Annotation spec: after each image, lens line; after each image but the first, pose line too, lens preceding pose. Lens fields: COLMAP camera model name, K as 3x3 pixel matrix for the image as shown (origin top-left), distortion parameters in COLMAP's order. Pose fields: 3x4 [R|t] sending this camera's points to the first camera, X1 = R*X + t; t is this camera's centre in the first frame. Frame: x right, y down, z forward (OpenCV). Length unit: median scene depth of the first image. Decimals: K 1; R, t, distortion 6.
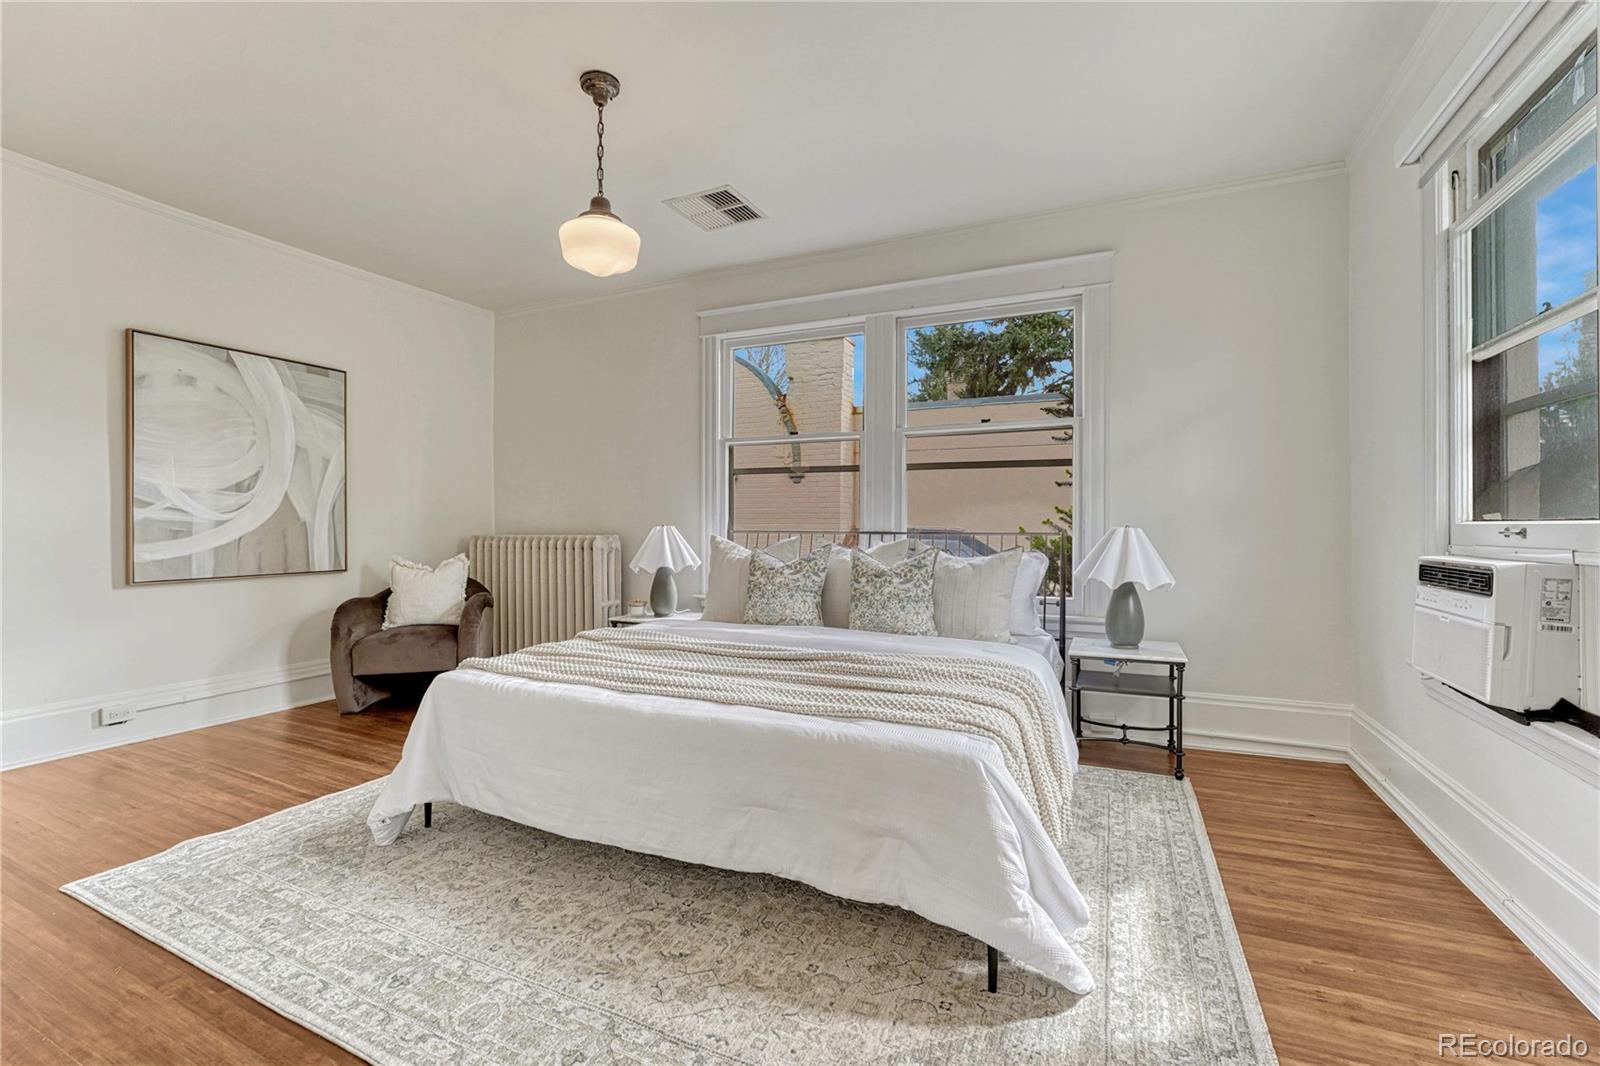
lens RADIAL K [[676.3, 0, 798.0], [0, 676.3, 527.3], [0, 0, 1]] dist [-0.008102, -0.000021]
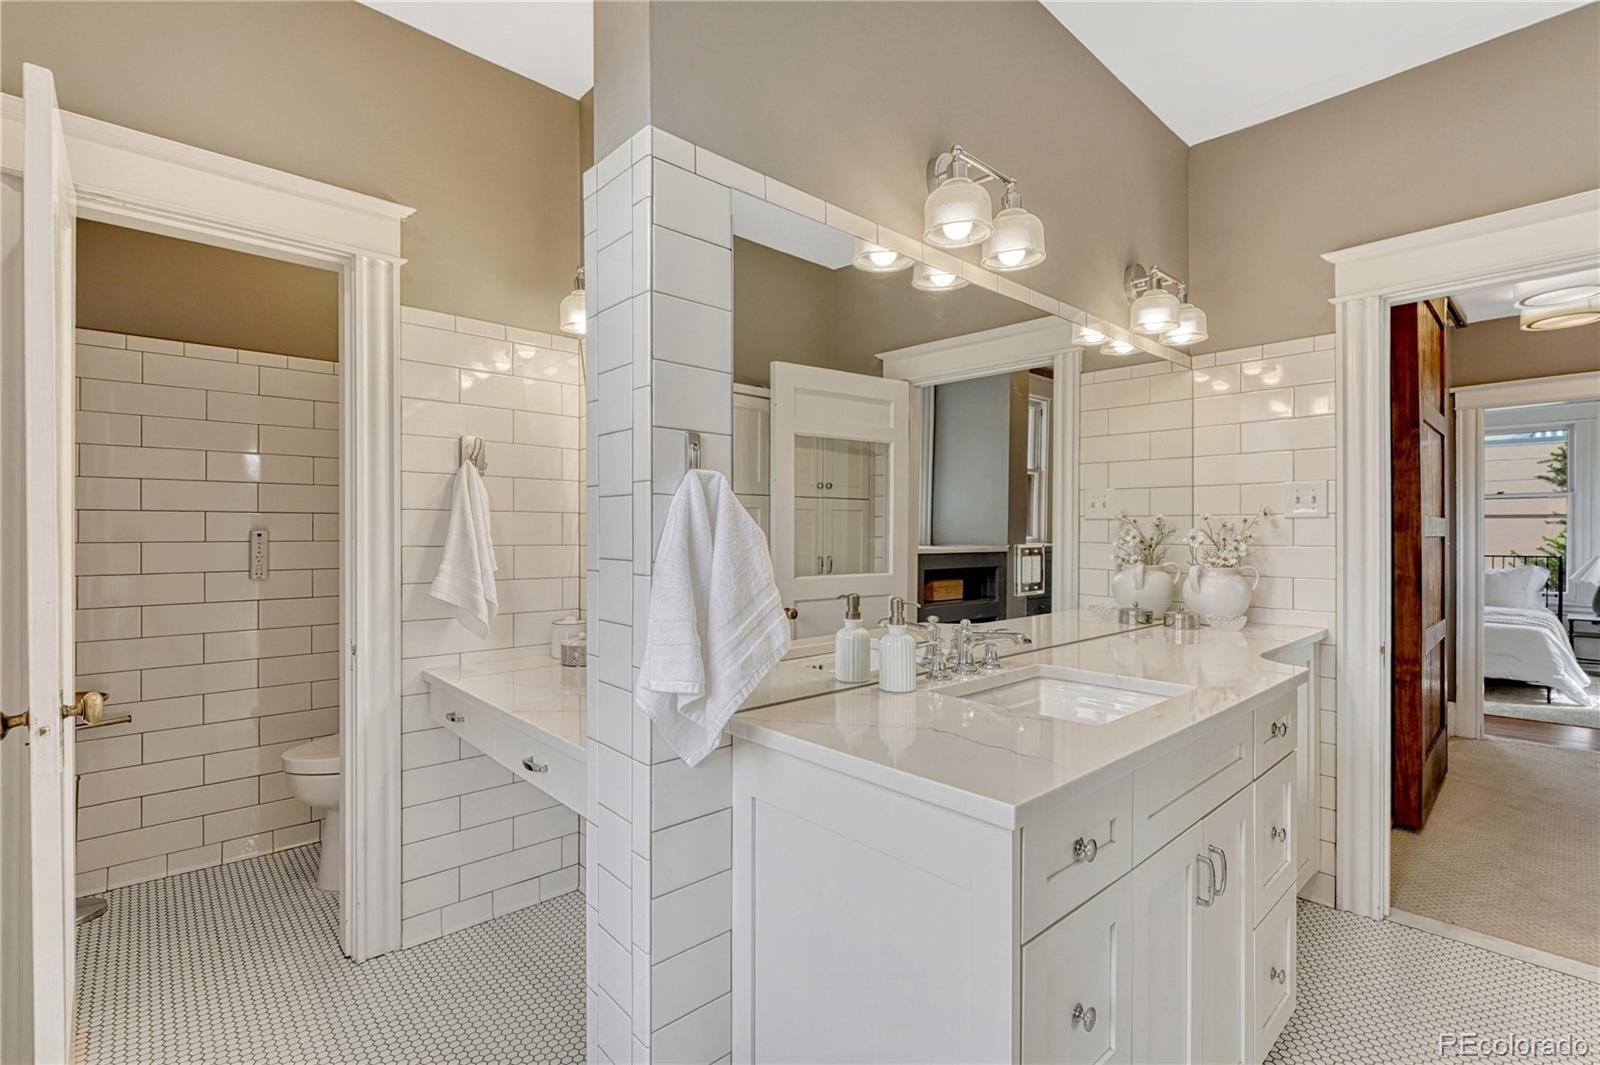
lens RADIAL K [[722.2, 0, 798.0], [0, 722.2, 536.1], [0, 0, 1]] dist [-0.004597, 0.000113]
pose [[0.922458, 0.012614, -0.385891, -0.753669], [-0.011404, 0.999920, 0.005424, -0.033686], [0.385929, -0.000603, 0.922528, -1.568949]]
